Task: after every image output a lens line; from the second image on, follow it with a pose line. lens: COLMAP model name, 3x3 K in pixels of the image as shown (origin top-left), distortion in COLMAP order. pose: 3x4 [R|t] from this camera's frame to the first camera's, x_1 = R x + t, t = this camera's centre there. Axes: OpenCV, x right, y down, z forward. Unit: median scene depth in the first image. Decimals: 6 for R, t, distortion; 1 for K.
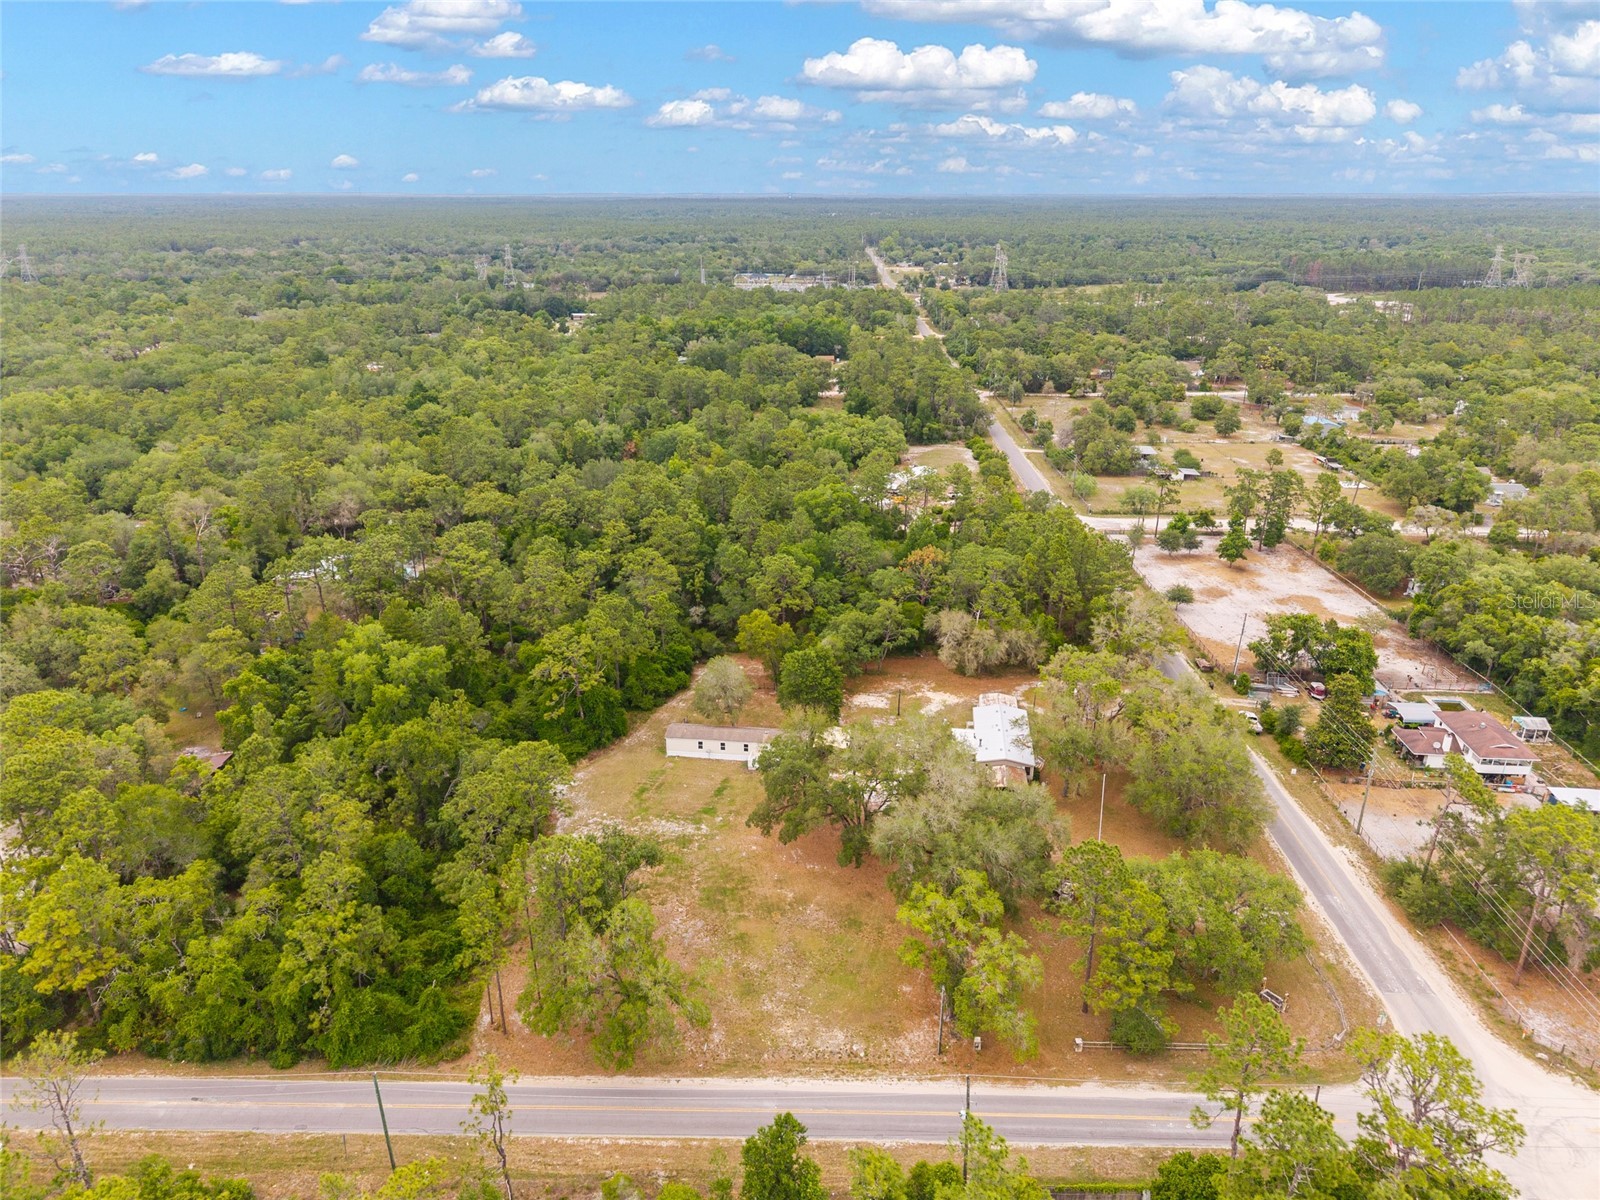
lens RADIAL K [[1095.6, 0, 791.6], [0, 1095.6, 608.7], [0, 0, 1]] dist [0.023531, -0.024360]
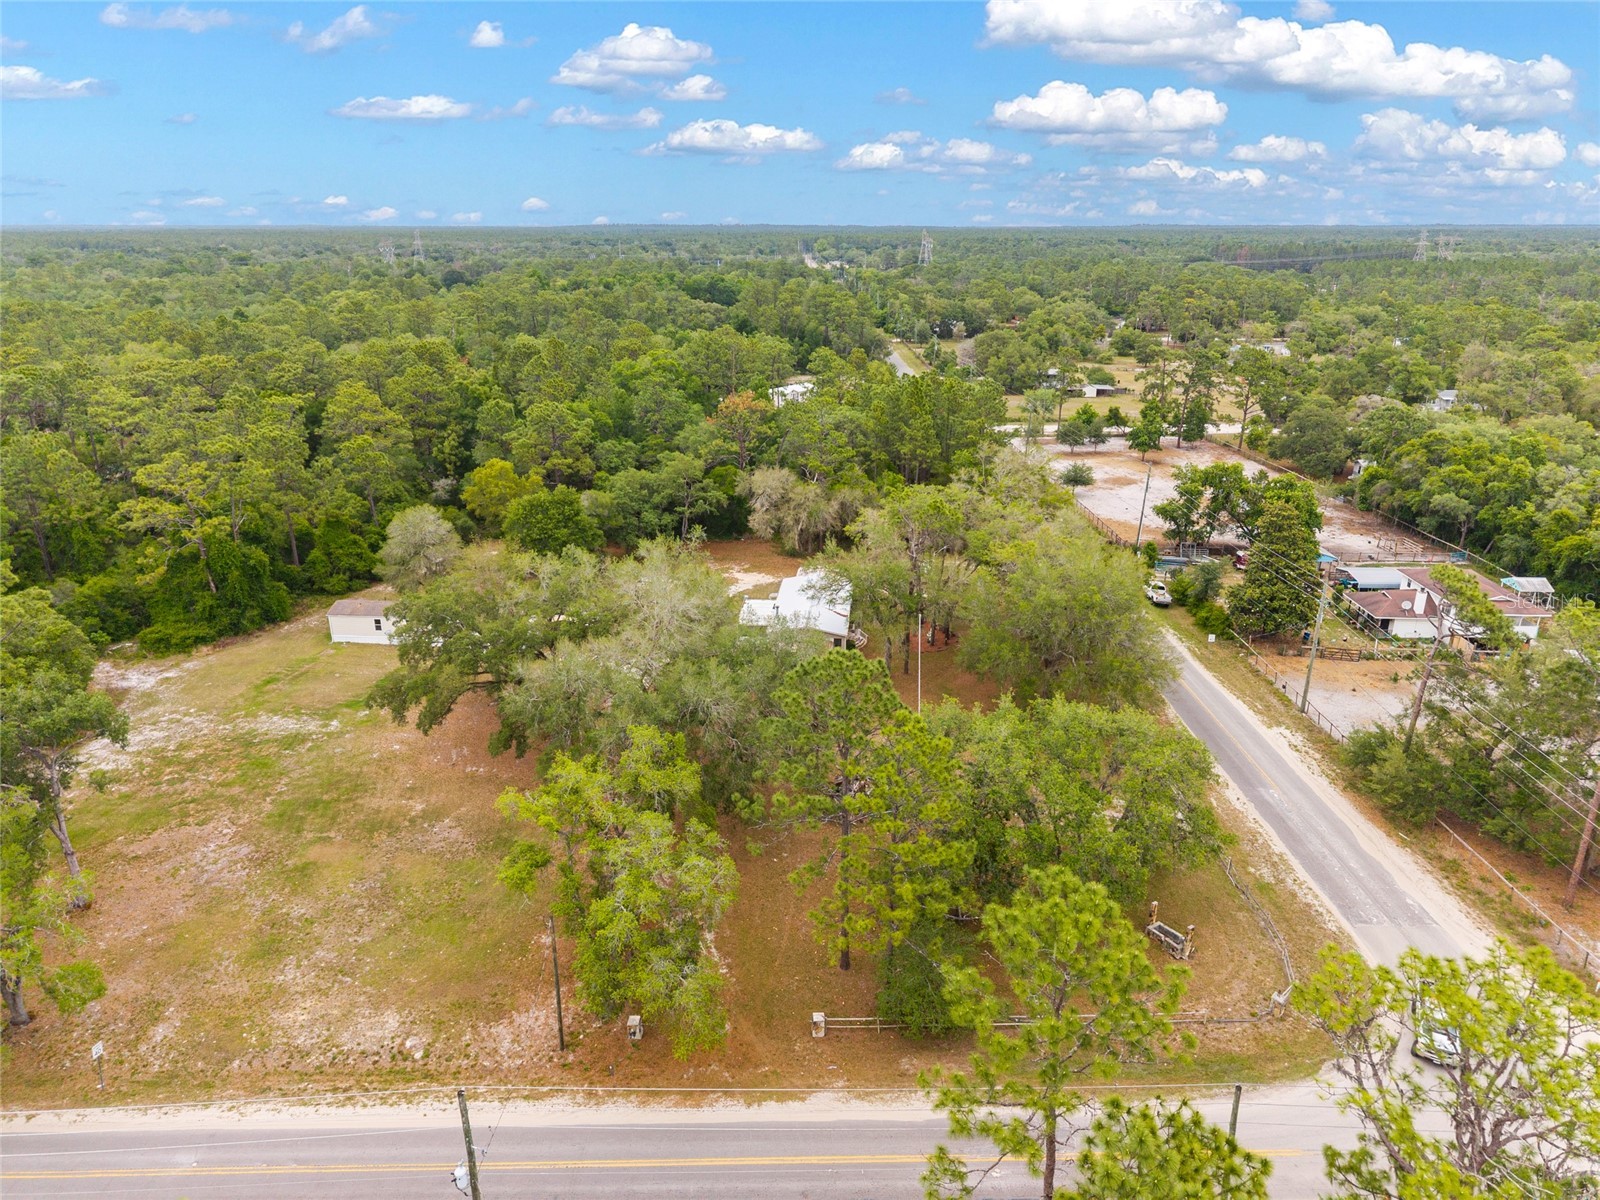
lens RADIAL K [[1068.7, 0, 793.0], [0, 1068.7, 604.7], [0, 0, 1]] dist [0.027668, -0.025859]
pose [[0.999129, -0.013522, 0.039475, 0.159464], [0.014469, 0.999612, -0.023798, 0.138107], [-0.039138, 0.024349, 0.998937, 0.318110]]
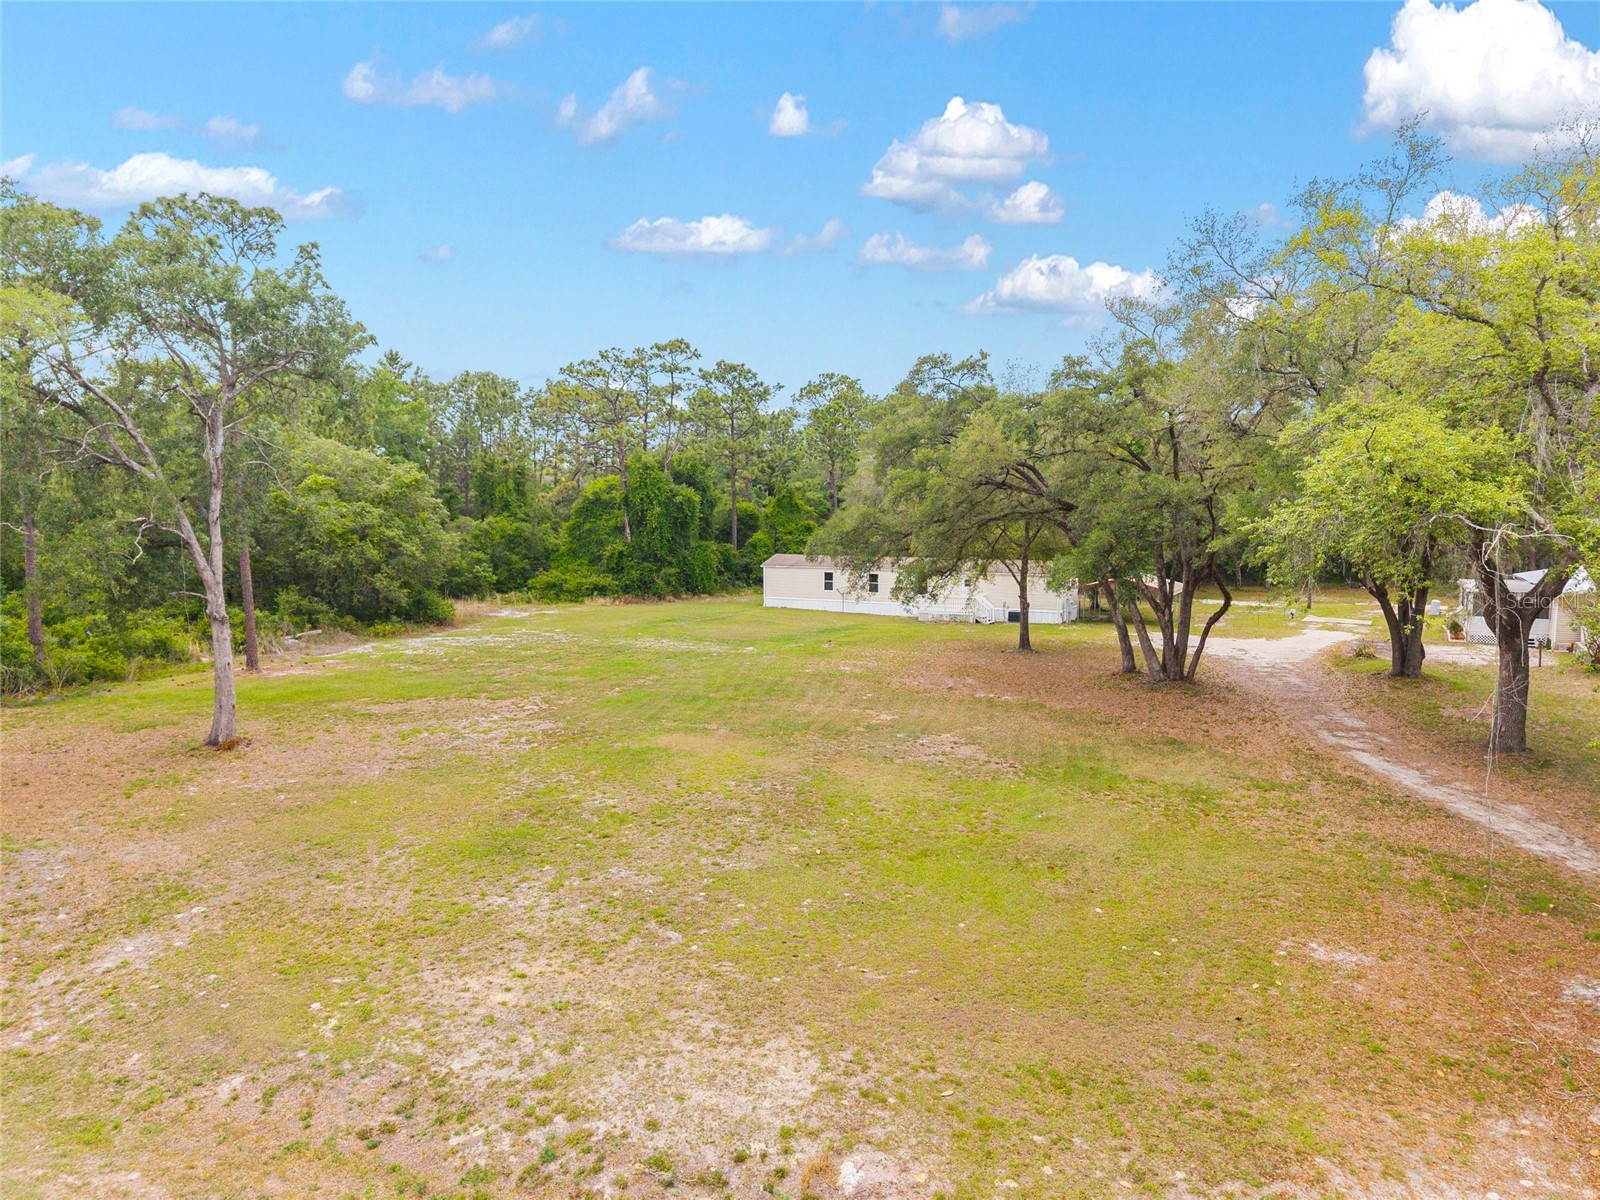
lens RADIAL K [[1068.7, 0, 793.0], [0, 1068.7, 604.7], [0, 0, 1]] dist [0.027668, -0.025859]
pose [[0.936379, 0.037835, -0.348945, 0.062245], [-0.130938, 0.960059, -0.247270, 0.257907], [0.325652, 0.277229, 0.903933, 0.610594]]
